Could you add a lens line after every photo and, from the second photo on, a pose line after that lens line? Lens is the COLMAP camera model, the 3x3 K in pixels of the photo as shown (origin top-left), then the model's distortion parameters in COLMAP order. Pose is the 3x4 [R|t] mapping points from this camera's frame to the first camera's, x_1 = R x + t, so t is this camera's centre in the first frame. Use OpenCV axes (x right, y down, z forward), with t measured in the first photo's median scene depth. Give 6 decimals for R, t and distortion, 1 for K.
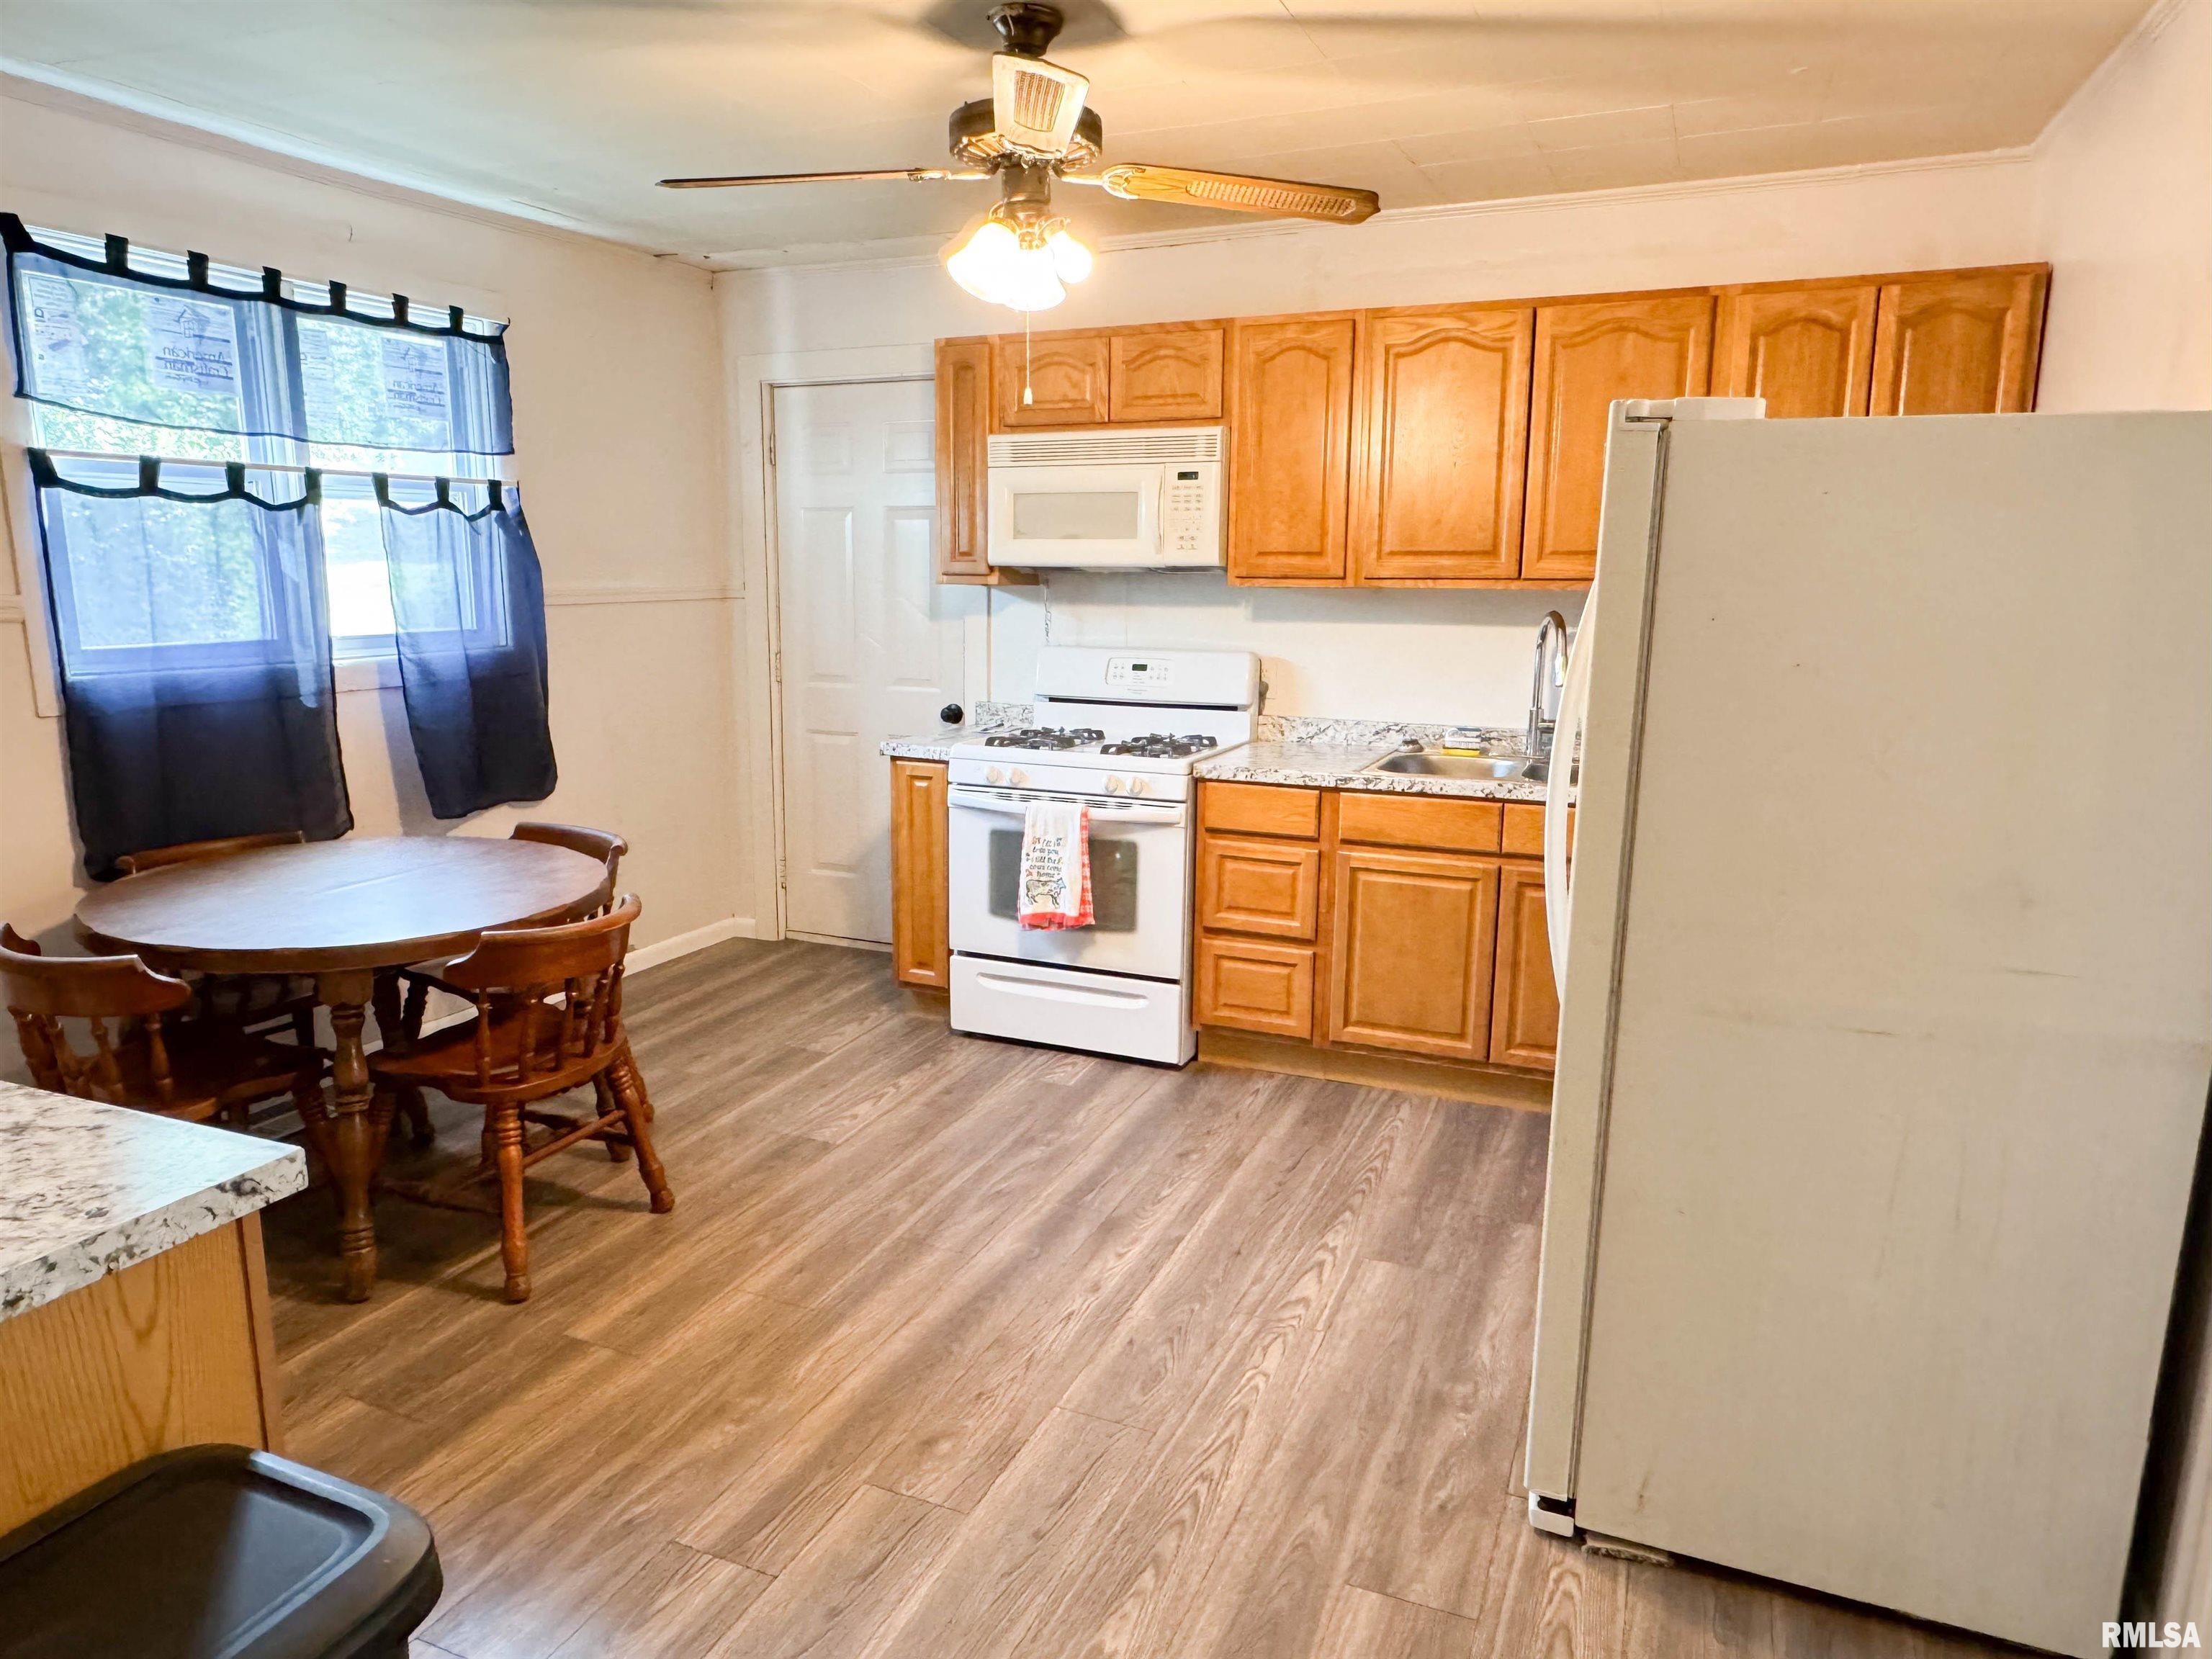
lens RADIAL K [[1421.1, 0, 1106.0], [0, 1421.1, 829.5], [0, 0, 1]] dist [-0.000138, 0.001616]
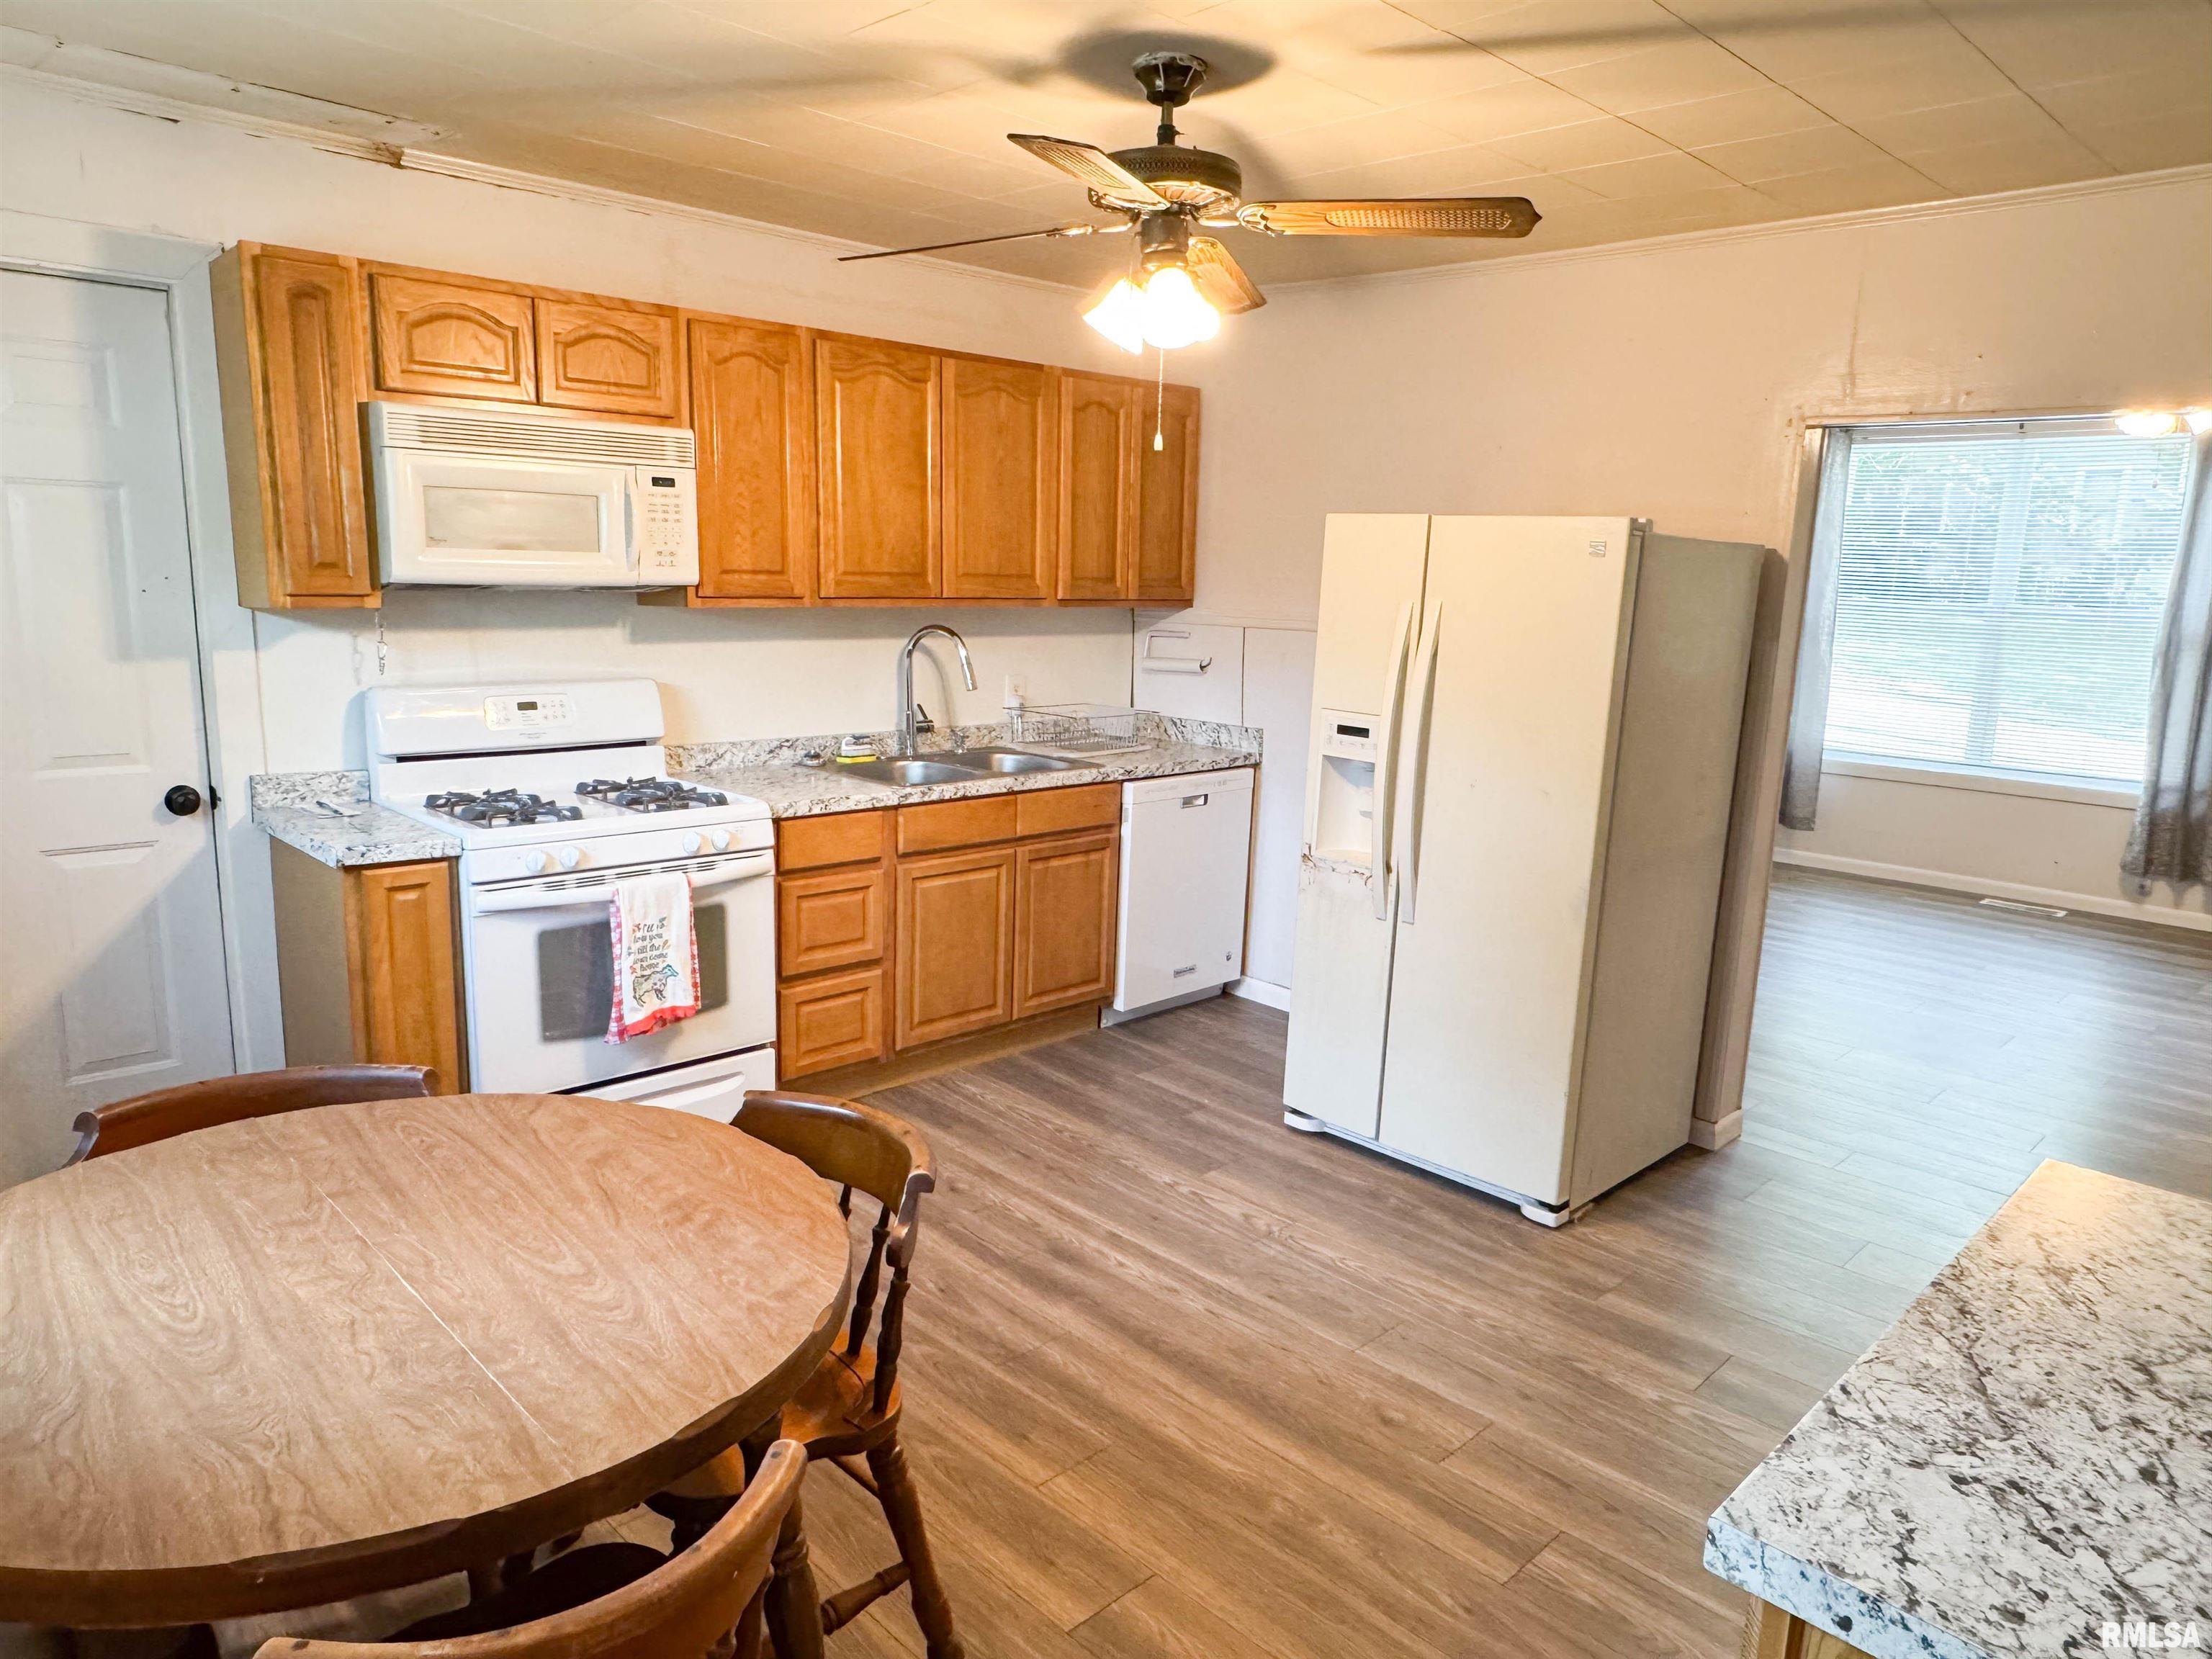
lens RADIAL K [[1418.4, 0, 1091.4], [0, 1418.4, 830.9], [0, 0, 1]] dist [-0.002566, 0.000660]
pose [[0.387229, -0.164601, 0.907172, -0.687540], [0.142654, 0.982782, 0.117428, -0.107036], [-0.910881, 0.083941, 0.404043, 0.442874]]
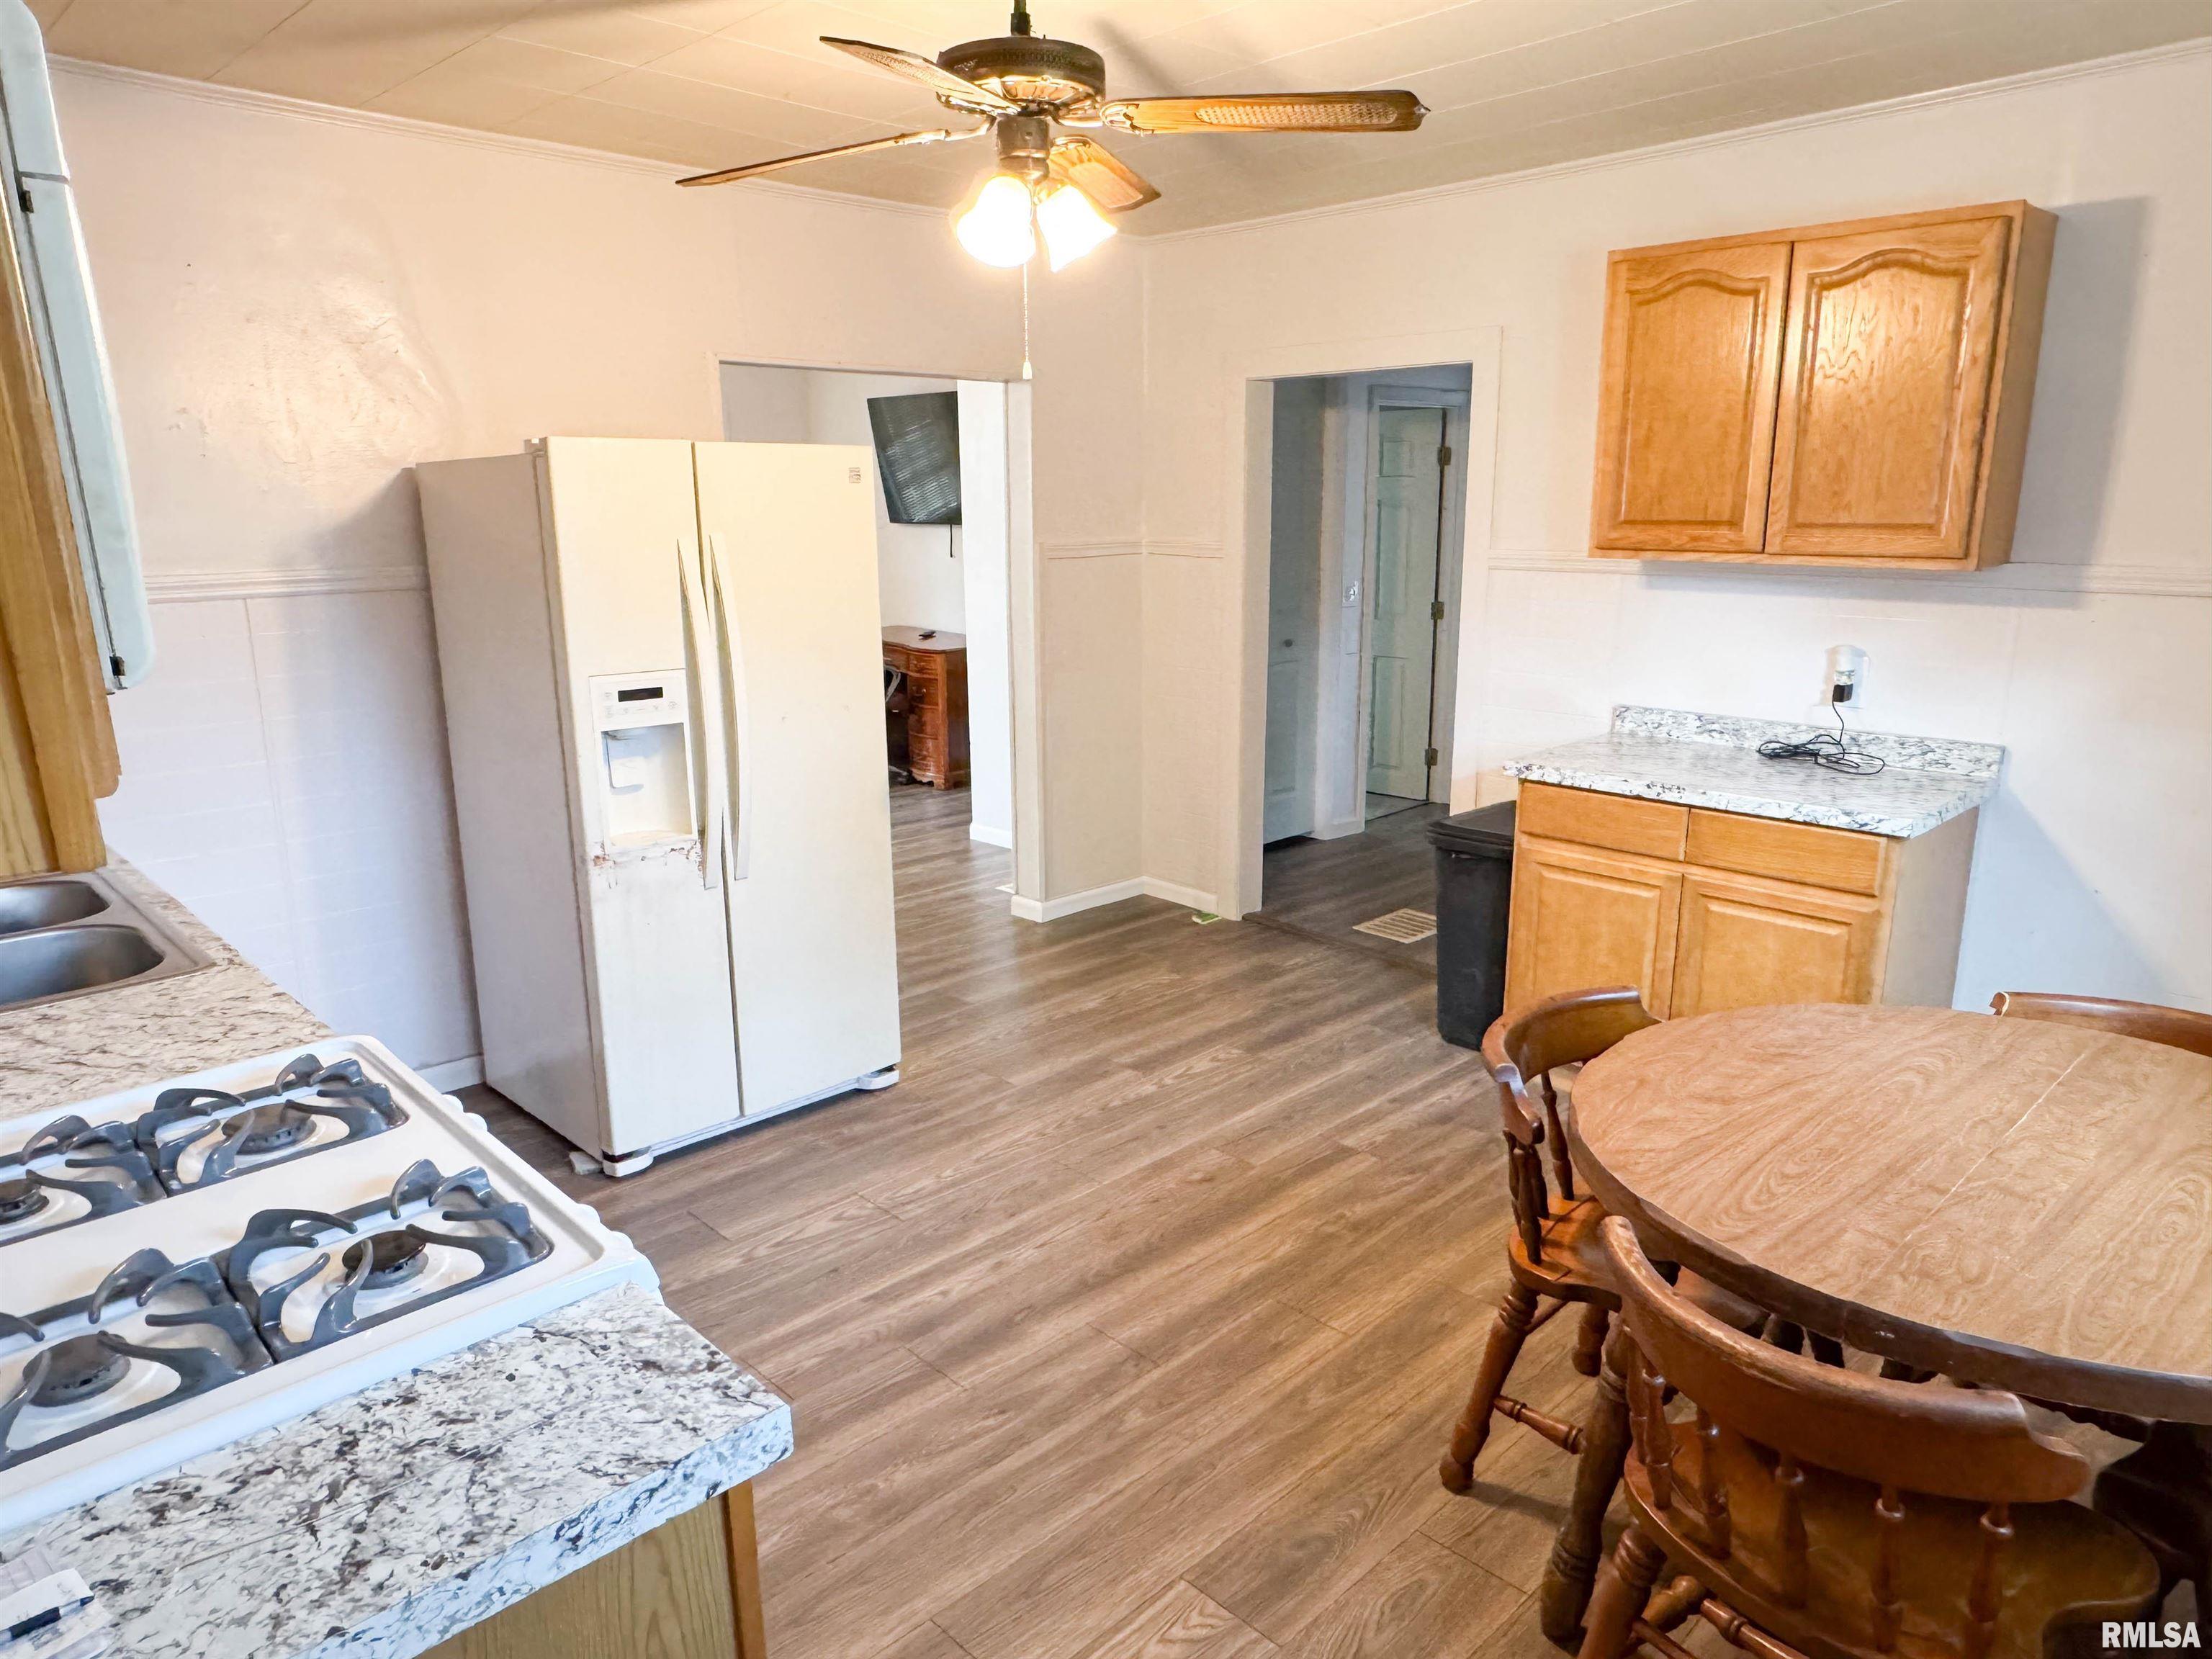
lens RADIAL K [[1418.4, 0, 1091.4], [0, 1418.4, 830.9], [0, 0, 1]] dist [-0.002566, 0.000660]
pose [[-0.919150, -0.088126, 0.383923, -0.317400], [0.077652, 0.914990, 0.395934, -0.263804], [-0.386178, 0.393735, -0.834170, 1.253590]]
